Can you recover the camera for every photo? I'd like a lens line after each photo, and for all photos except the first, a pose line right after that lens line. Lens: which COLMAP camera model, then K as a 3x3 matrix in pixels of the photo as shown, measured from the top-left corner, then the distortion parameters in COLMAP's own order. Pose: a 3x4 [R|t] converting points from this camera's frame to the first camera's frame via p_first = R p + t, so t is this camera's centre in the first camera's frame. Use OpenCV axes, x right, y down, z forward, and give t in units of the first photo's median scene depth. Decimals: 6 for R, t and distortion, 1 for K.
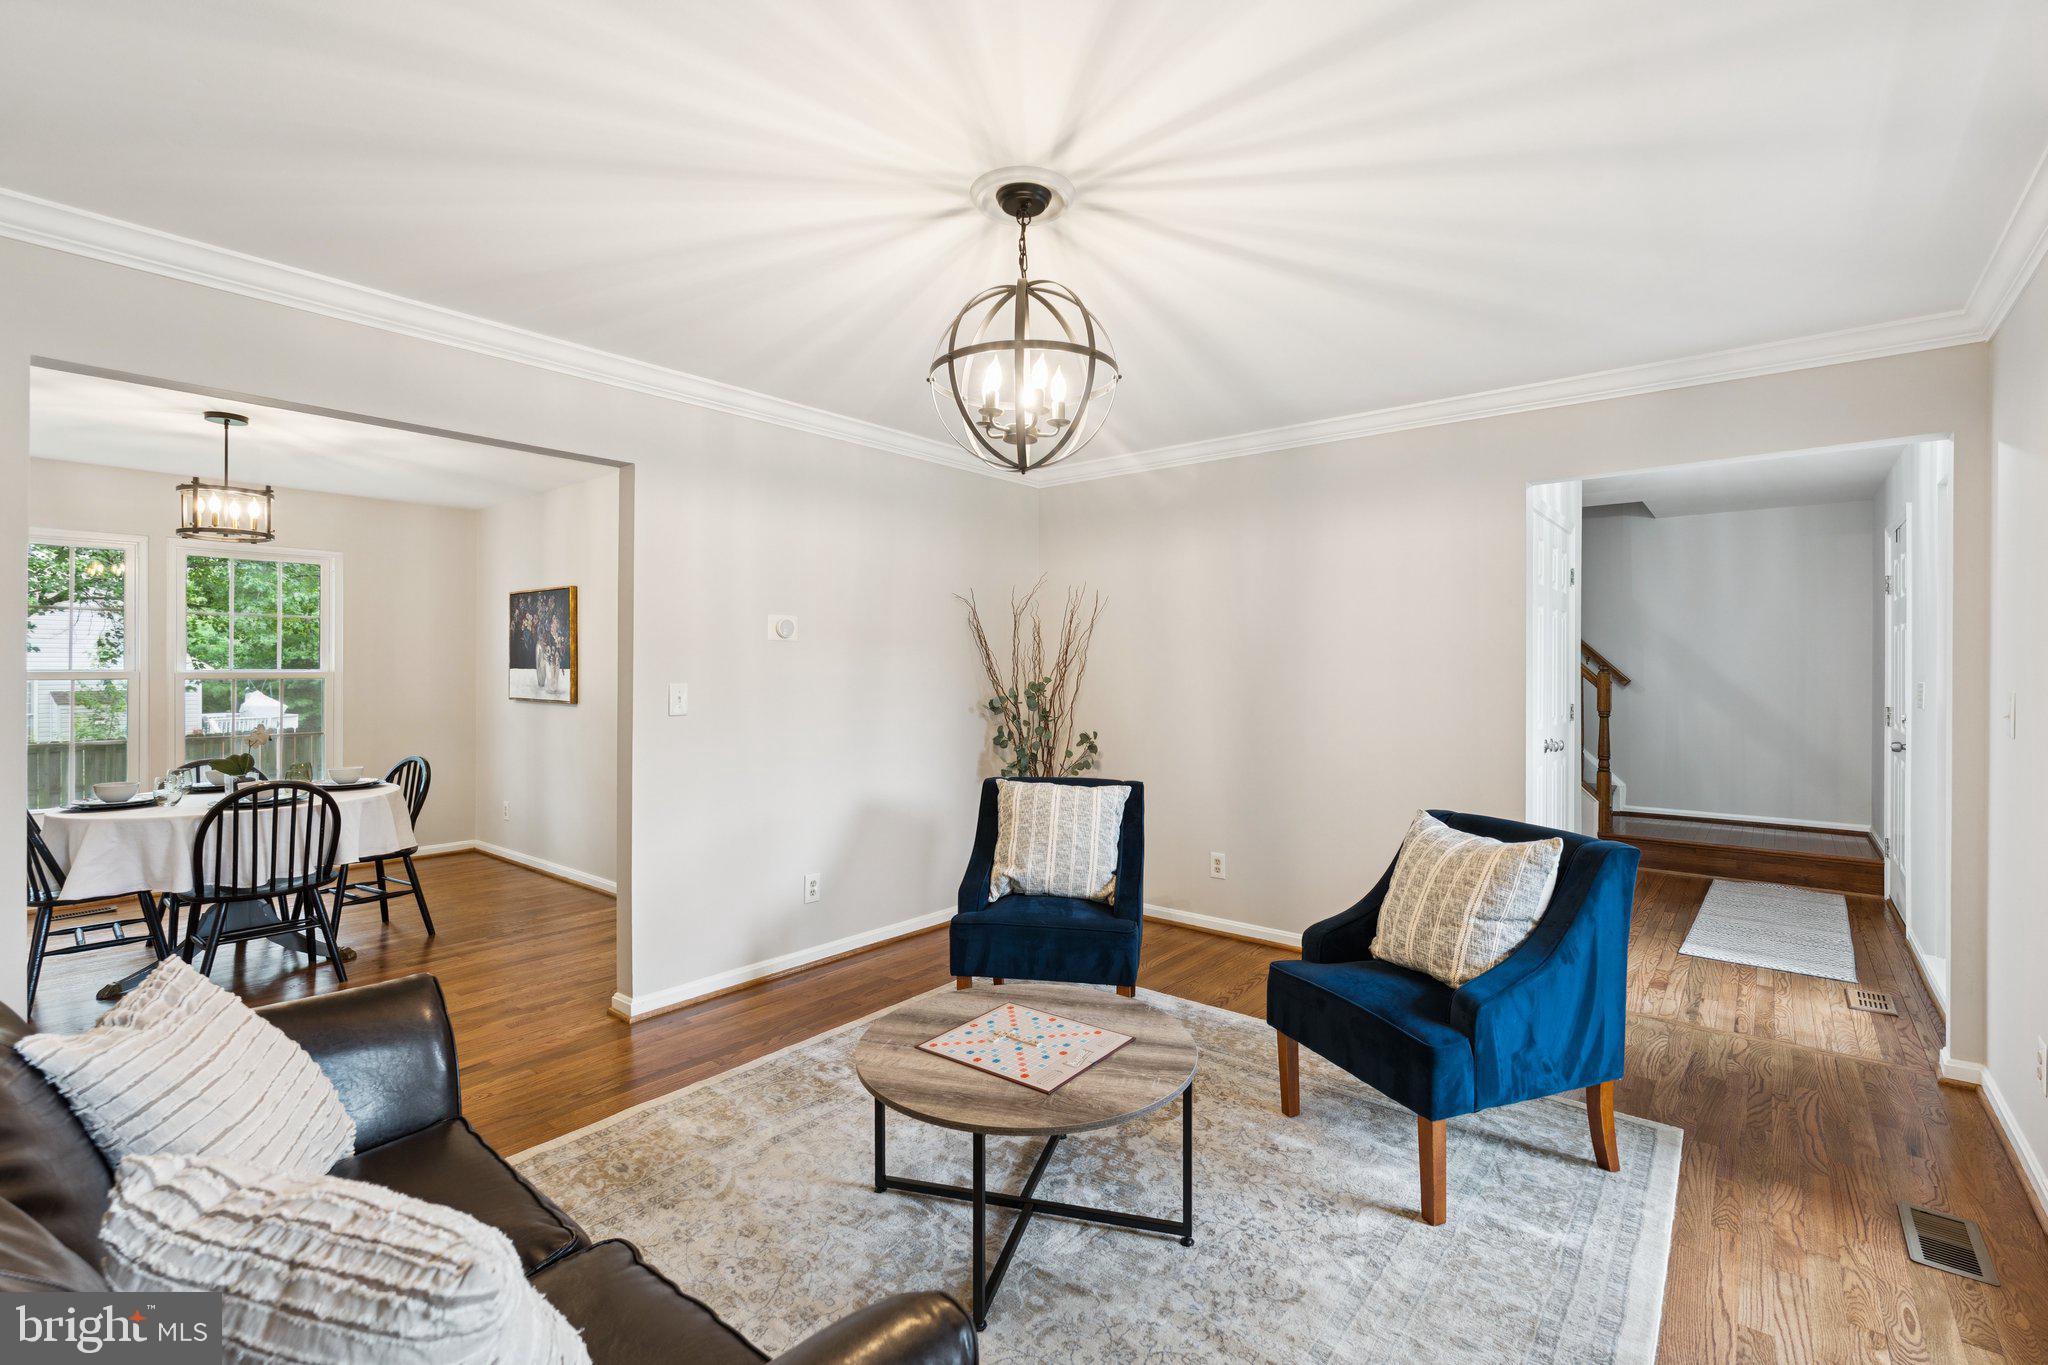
lens RADIAL K [[912.5, 0, 1030.9], [0, 912.5, 662.9], [0, 0, 1]] dist [-0.004462, -0.000293]
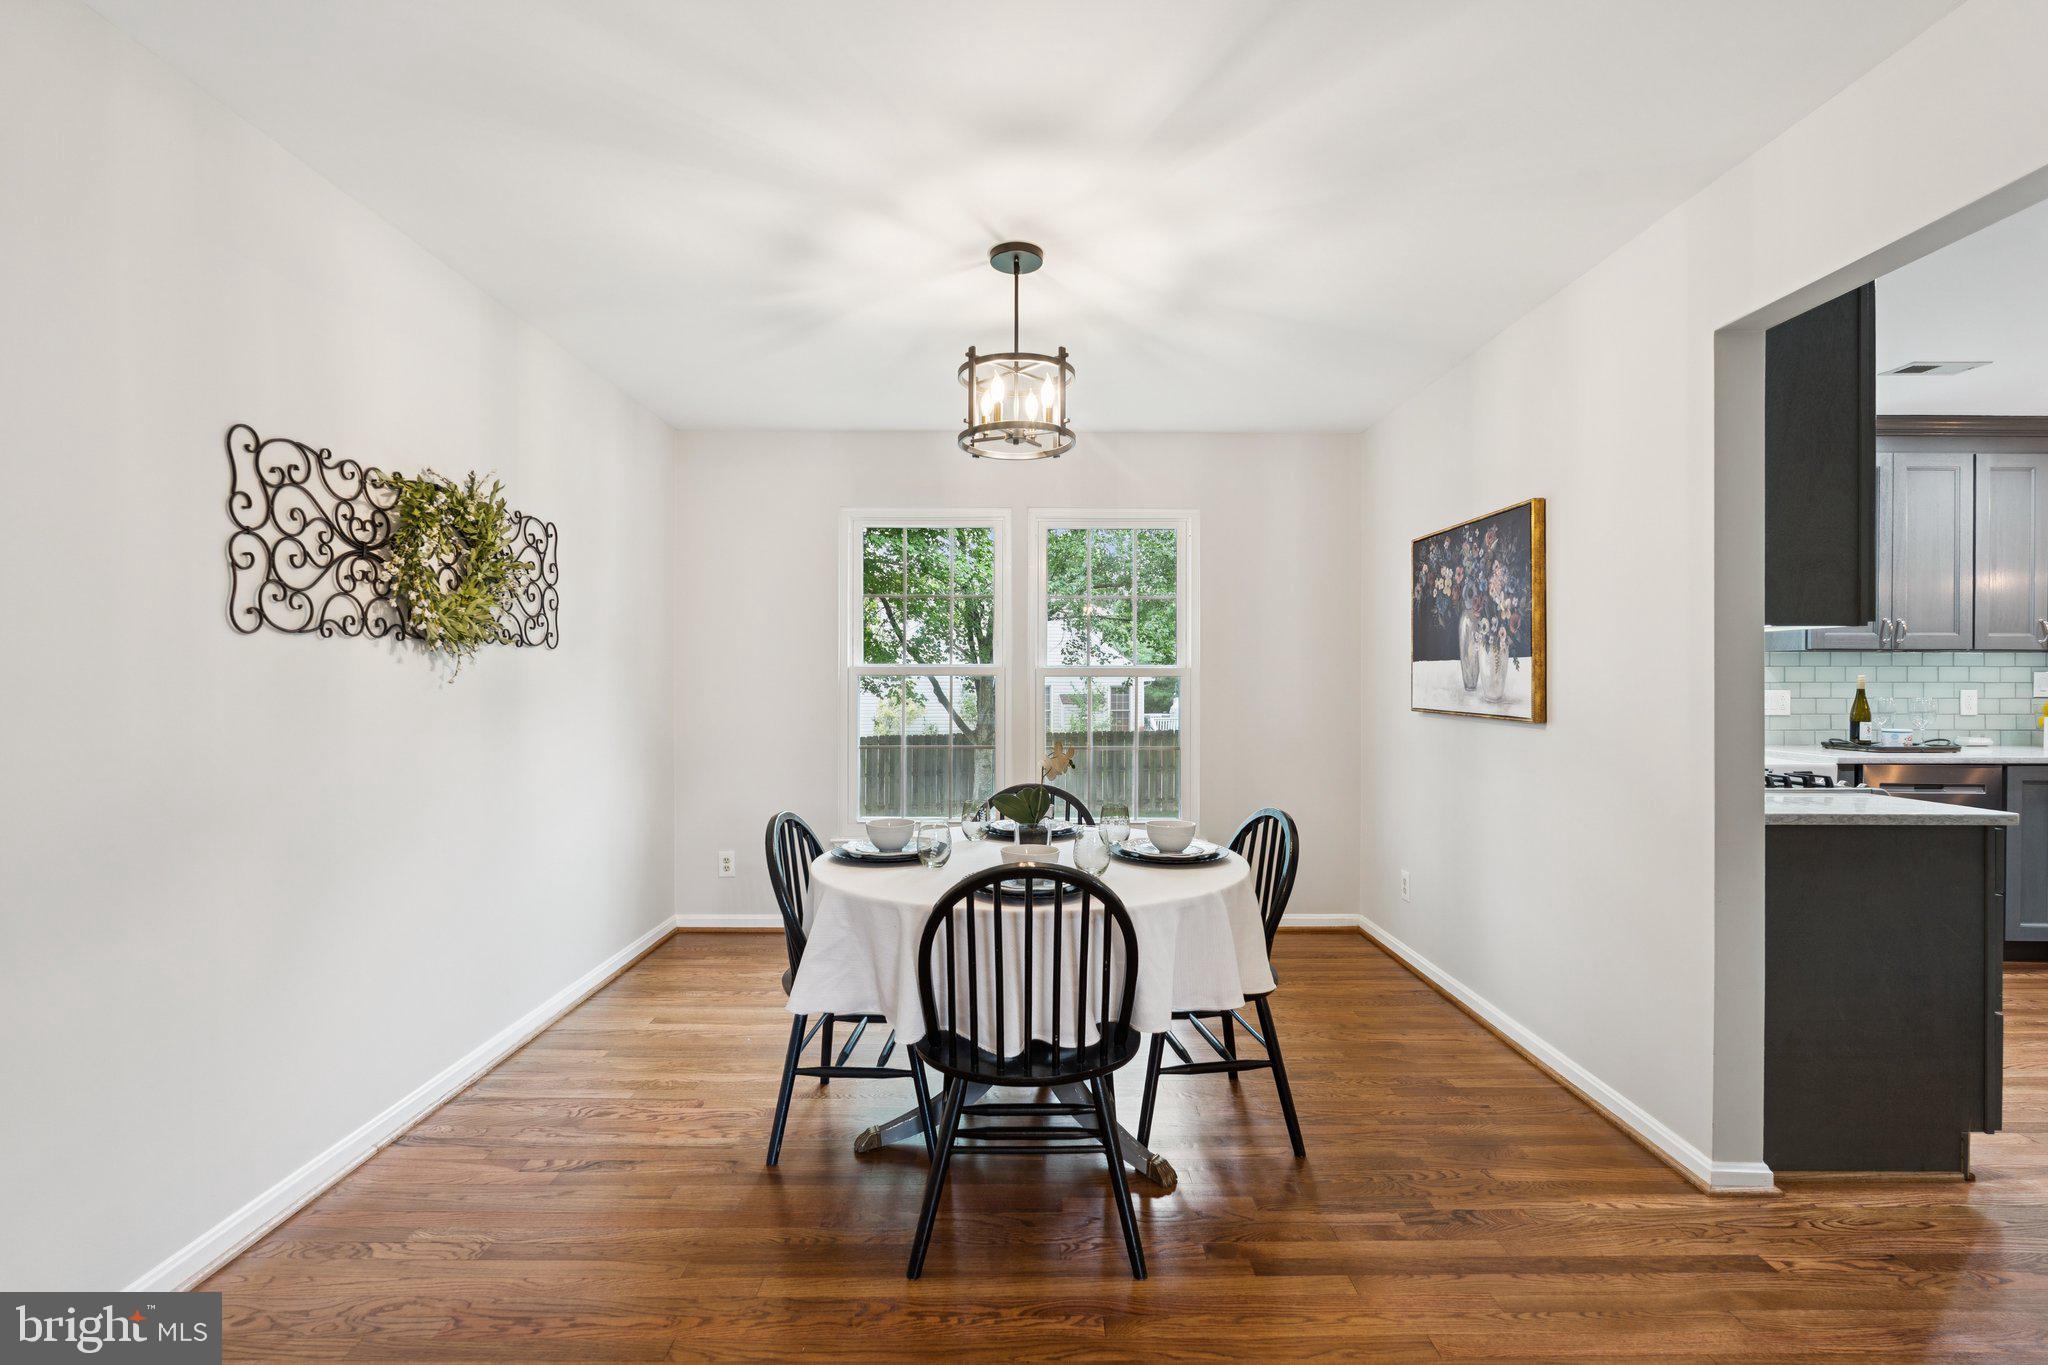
lens RADIAL K [[912.5, 0, 1028.5], [0, 912.5, 676.0], [0, 0, 1]] dist [-0.004462, -0.000293]
pose [[0.639007, -0.001874, -0.769199, -0.333474], [0.002814, 0.999996, -0.000098, 0.019780], [0.769196, -0.002102, 0.639010, 0.511994]]
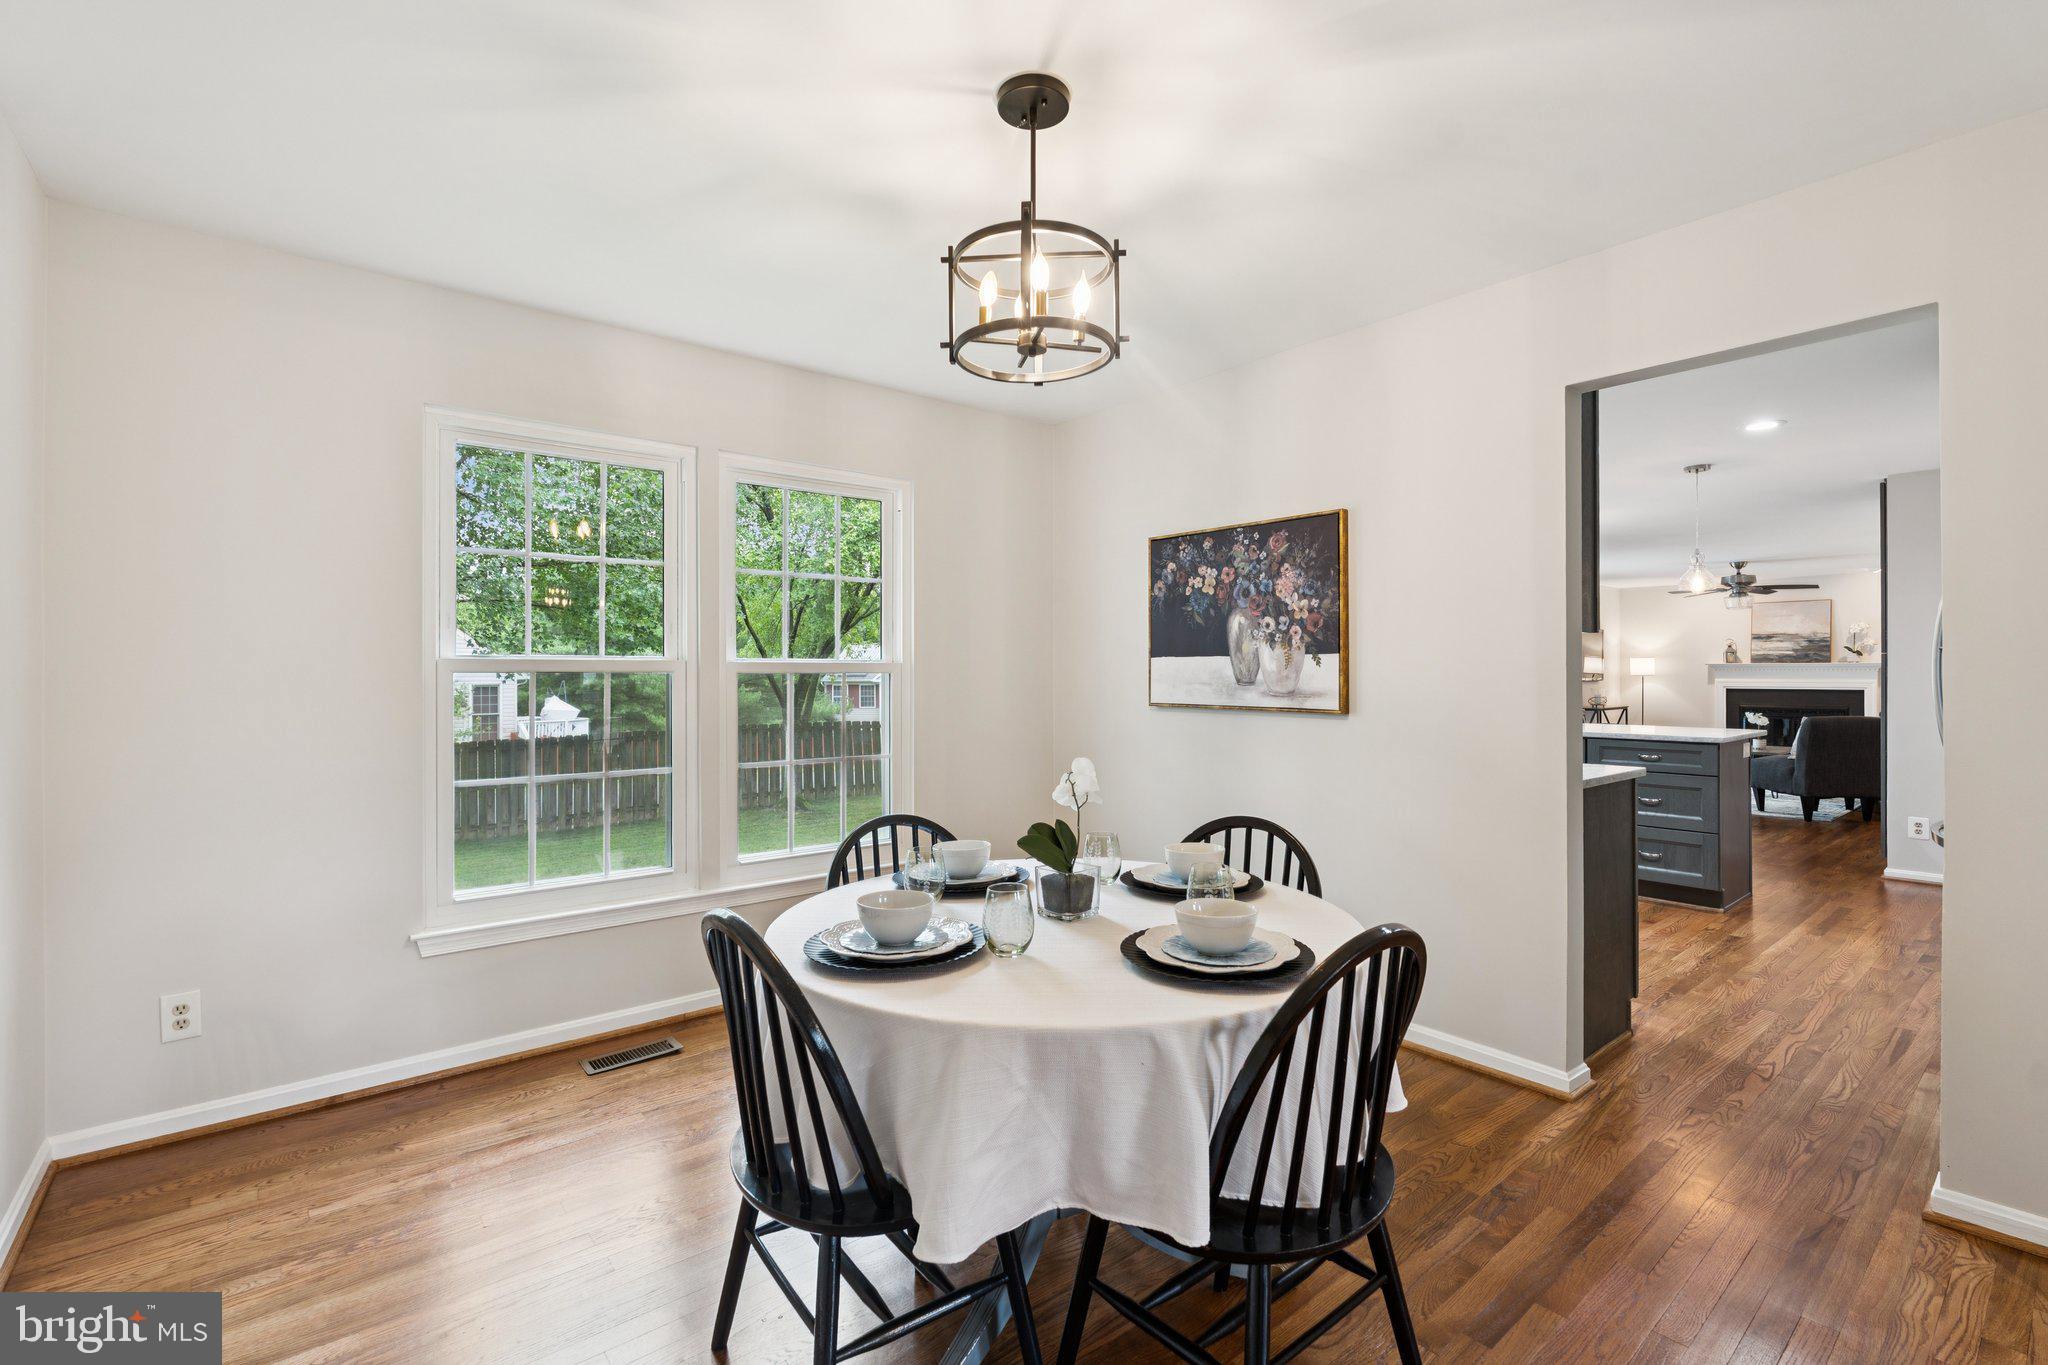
lens RADIAL K [[912.5, 0, 1025.8], [0, 912.5, 670.8], [0, 0, 1]] dist [-0.004462, -0.000293]
pose [[0.980402, -0.005088, -0.196942, -0.681414], [0.005334, 0.999986, 0.000719, 0.018643], [0.196935, -0.001756, 0.980415, 0.462359]]
